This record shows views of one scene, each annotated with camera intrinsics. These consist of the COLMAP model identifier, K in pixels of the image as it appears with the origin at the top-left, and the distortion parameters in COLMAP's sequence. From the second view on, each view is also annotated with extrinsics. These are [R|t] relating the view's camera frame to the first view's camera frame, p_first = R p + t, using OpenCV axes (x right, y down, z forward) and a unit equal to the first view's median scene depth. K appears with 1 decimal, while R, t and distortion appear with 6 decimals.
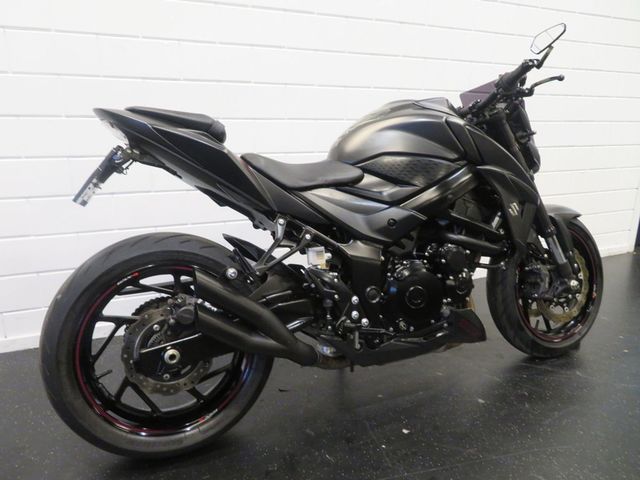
lens RADIAL K [[455.5, 0, 320.0], [0, 455.5, 240.0], [0, 0, 1]] dist [0.000732, 0.001934]
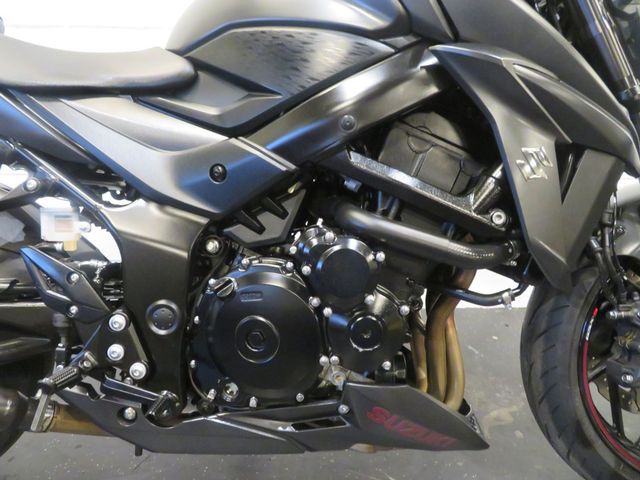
lens RADIAL K [[459.3, 0, 297.8], [0, 459.3, 232.2], [0, 0, 1]] dist [0.001145, 0.000683]
pose [[0.918830, 0.113481, -0.377987, 0.432170], [-0.100147, 0.993461, 0.054818, -0.011876], [0.381737, -0.012515, 0.924186, 0.619282]]
